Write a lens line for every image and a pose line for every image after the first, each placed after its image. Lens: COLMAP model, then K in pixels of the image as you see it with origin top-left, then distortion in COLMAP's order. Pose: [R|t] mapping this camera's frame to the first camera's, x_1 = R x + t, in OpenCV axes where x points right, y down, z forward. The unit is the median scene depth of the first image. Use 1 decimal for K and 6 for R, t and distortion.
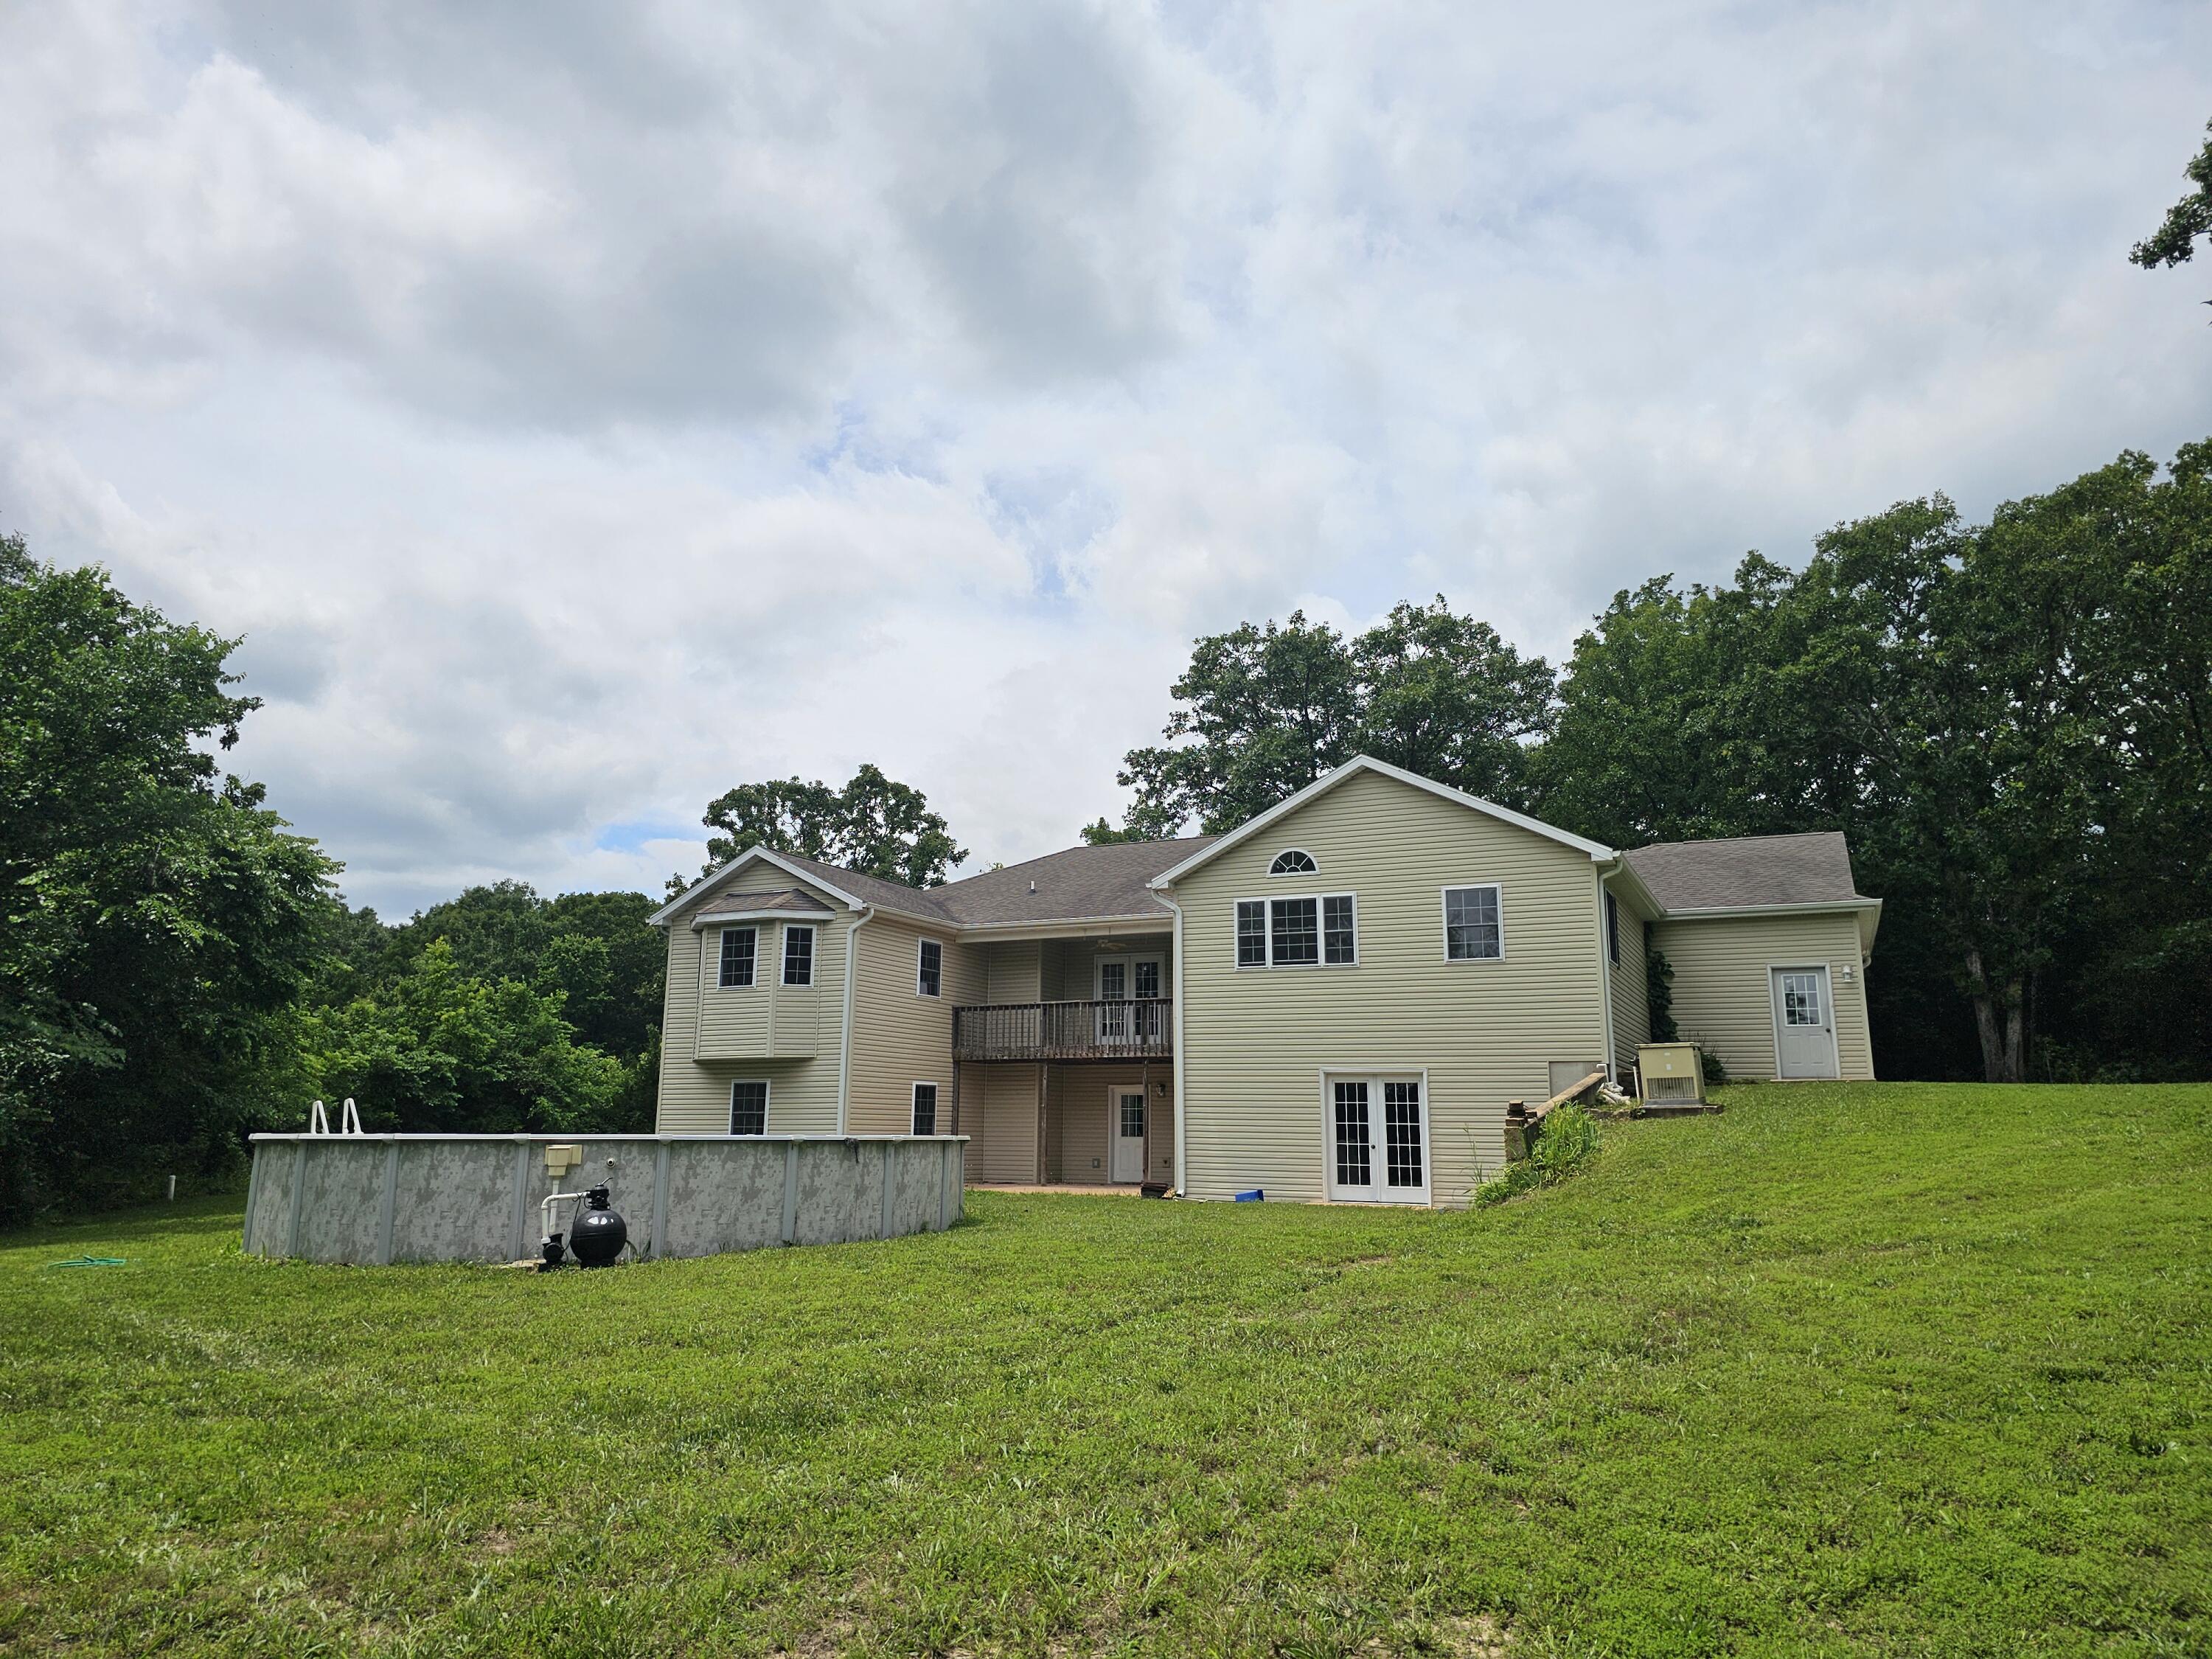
lens RADIAL K [[1459.2, 0, 1106.0], [0, 1459.2, 829.5], [0, 0, 1]] dist [0.043089, -0.000362]
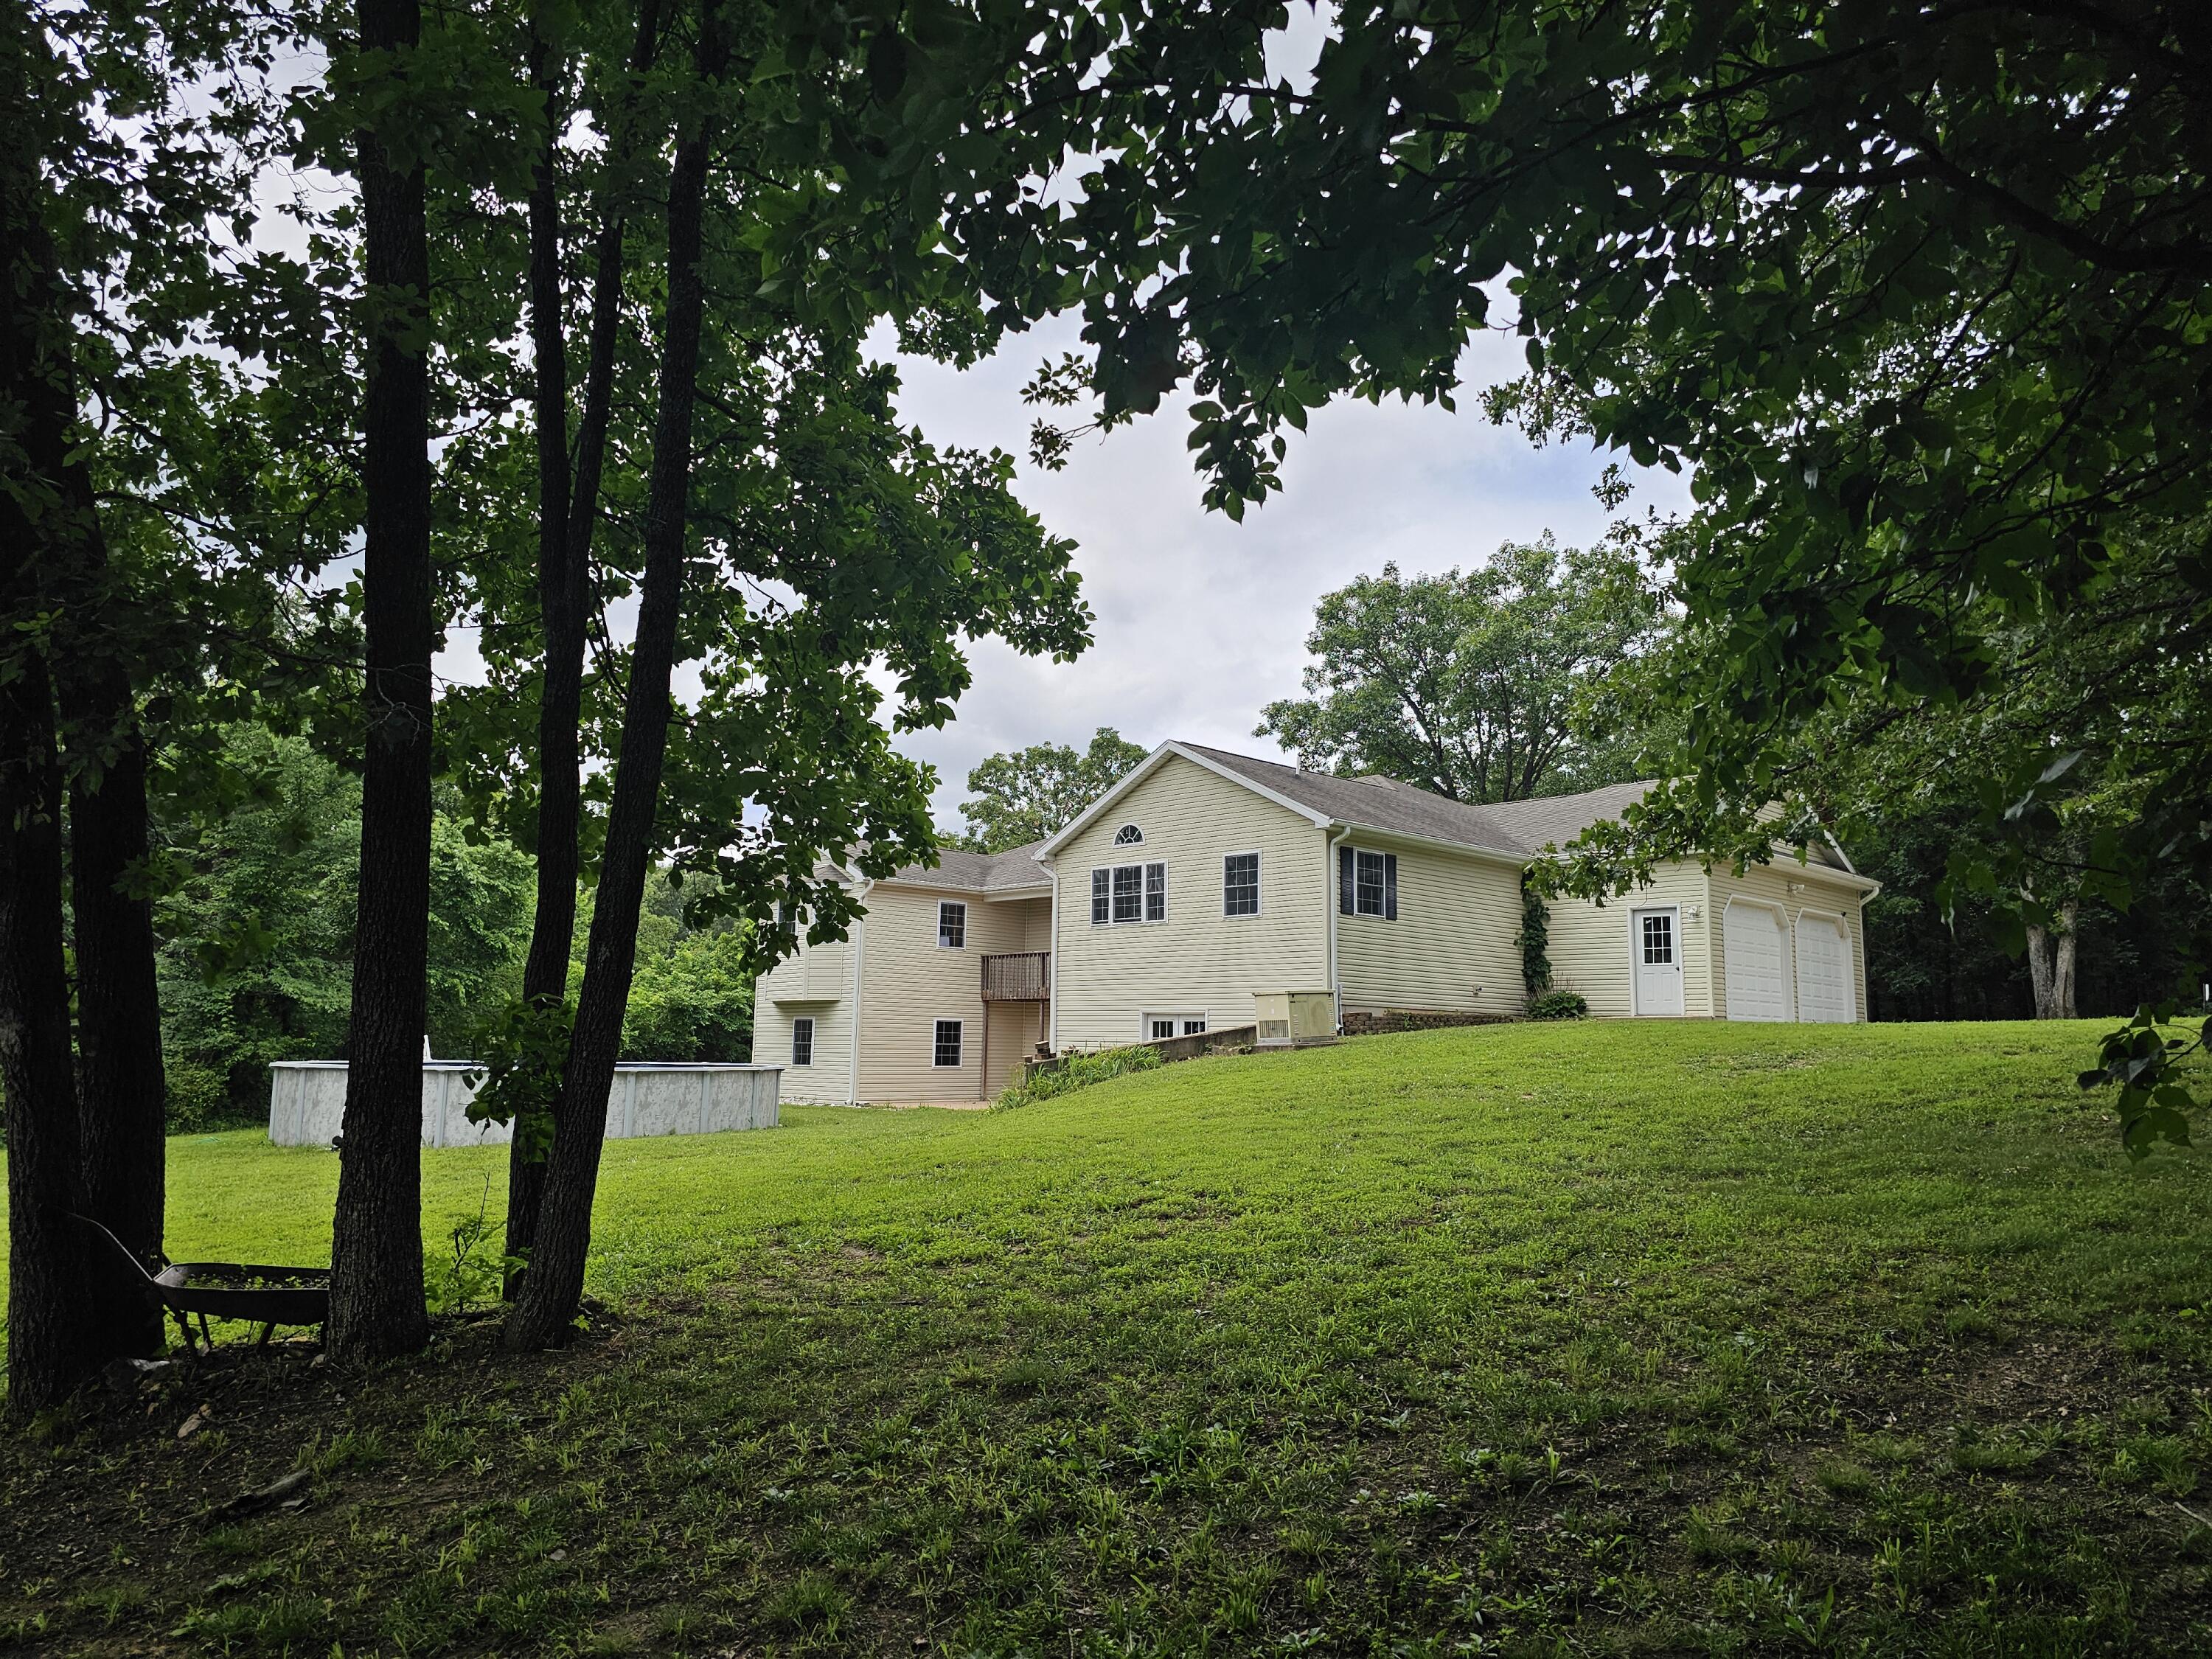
lens RADIAL K [[1492.9, 0, 1106.0], [0, 1492.9, 829.5], [0, 0, 1]] dist [-0.003979, -0.001213]
pose [[0.932806, -0.044101, -0.357669, 0.495626], [0.063064, 0.997145, 0.041522, -0.029697], [0.354817, -0.061288, 0.932925, -0.111418]]
